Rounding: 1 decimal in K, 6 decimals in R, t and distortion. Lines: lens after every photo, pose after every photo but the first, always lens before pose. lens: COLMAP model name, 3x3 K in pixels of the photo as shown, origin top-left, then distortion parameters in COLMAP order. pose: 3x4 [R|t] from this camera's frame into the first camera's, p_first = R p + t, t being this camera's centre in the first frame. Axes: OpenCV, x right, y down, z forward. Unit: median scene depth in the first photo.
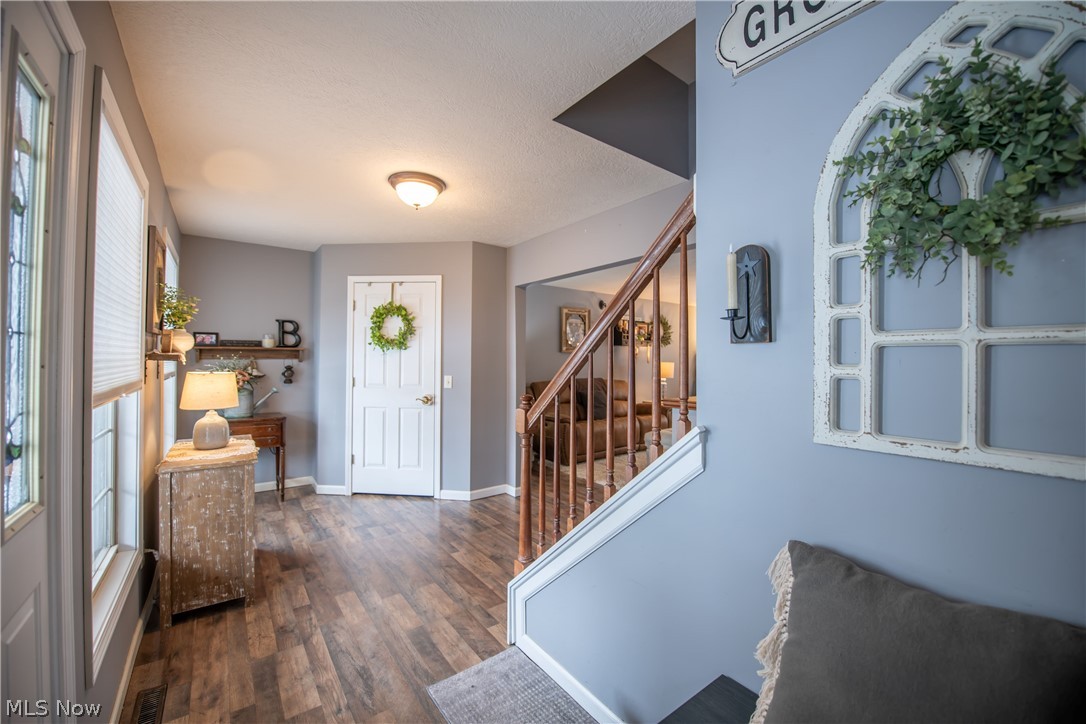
lens RADIAL K [[427.9, 0, 540.2], [0, 427.9, 360.6], [0, 0, 1]] dist [-0.015147, -0.002924]
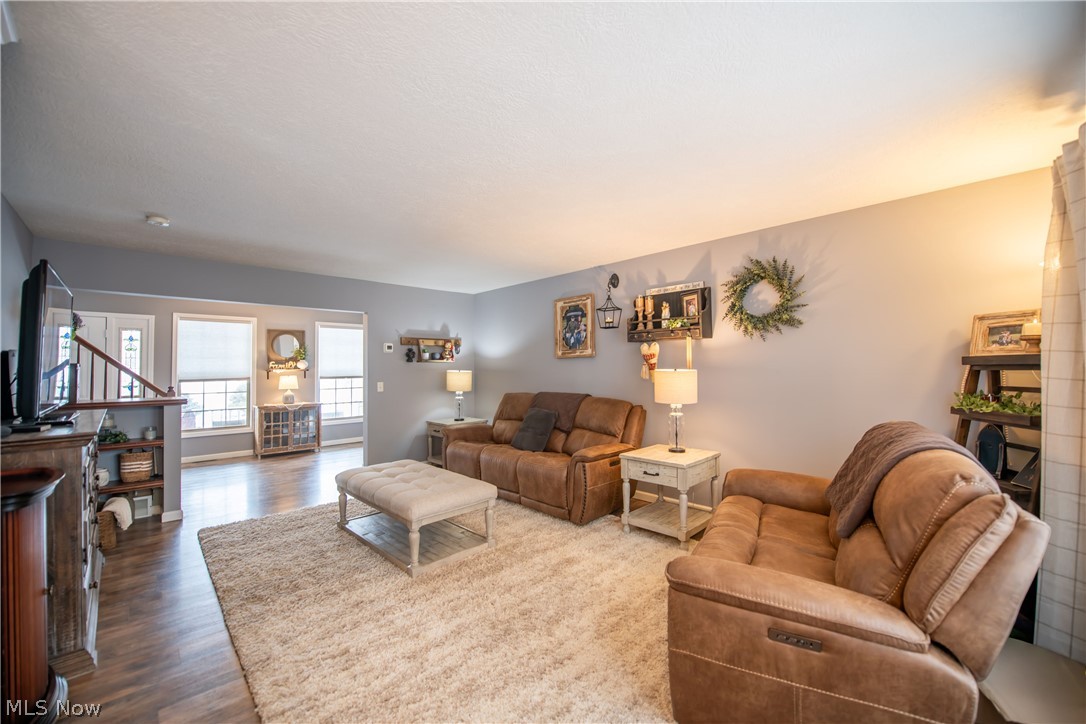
lens RADIAL K [[427.9, 0, 541.3], [0, 427.9, 359.0], [0, 0, 1]] dist [-0.015147, -0.002924]
pose [[0.111536, -0.025493, -0.993433, 0.749408], [0.009663, 0.999651, -0.024568, 0.001401], [0.993713, -0.006859, 0.111744, 0.797531]]
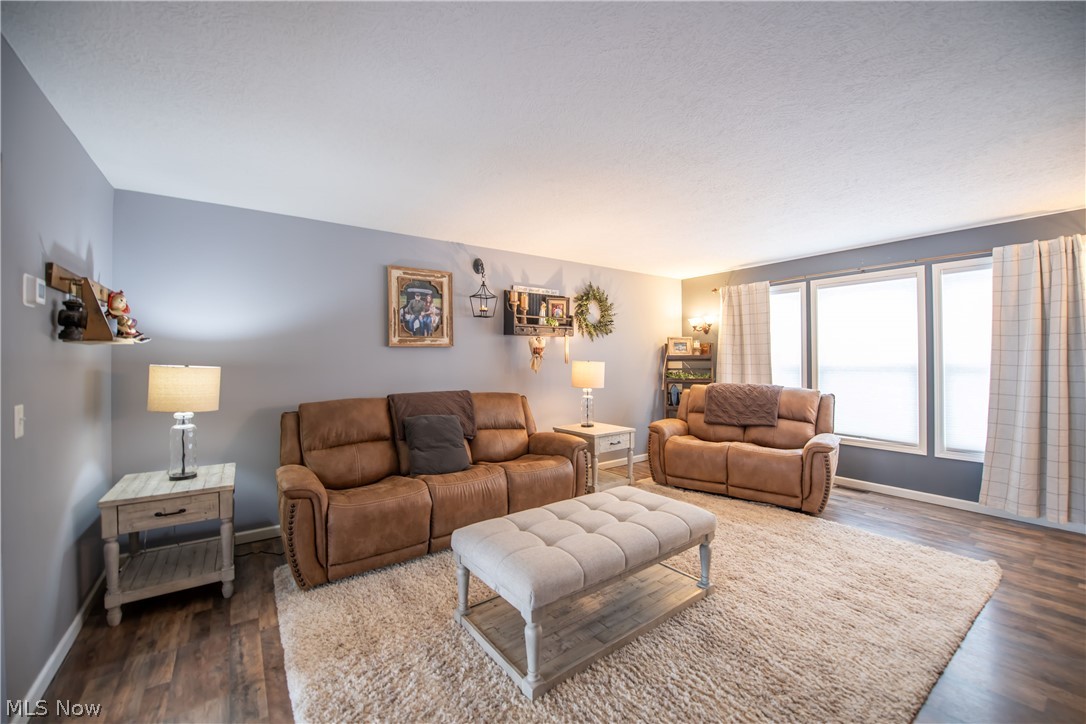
lens RADIAL K [[427.9, 0, 539.5], [0, 427.9, 364.3], [0, 0, 1]] dist [-0.015147, -0.002924]
pose [[0.999465, -0.007446, -0.031842, 0.240849], [0.007917, 0.999861, 0.014700, -0.002097], [0.031728, -0.014944, 0.999385, 0.396388]]
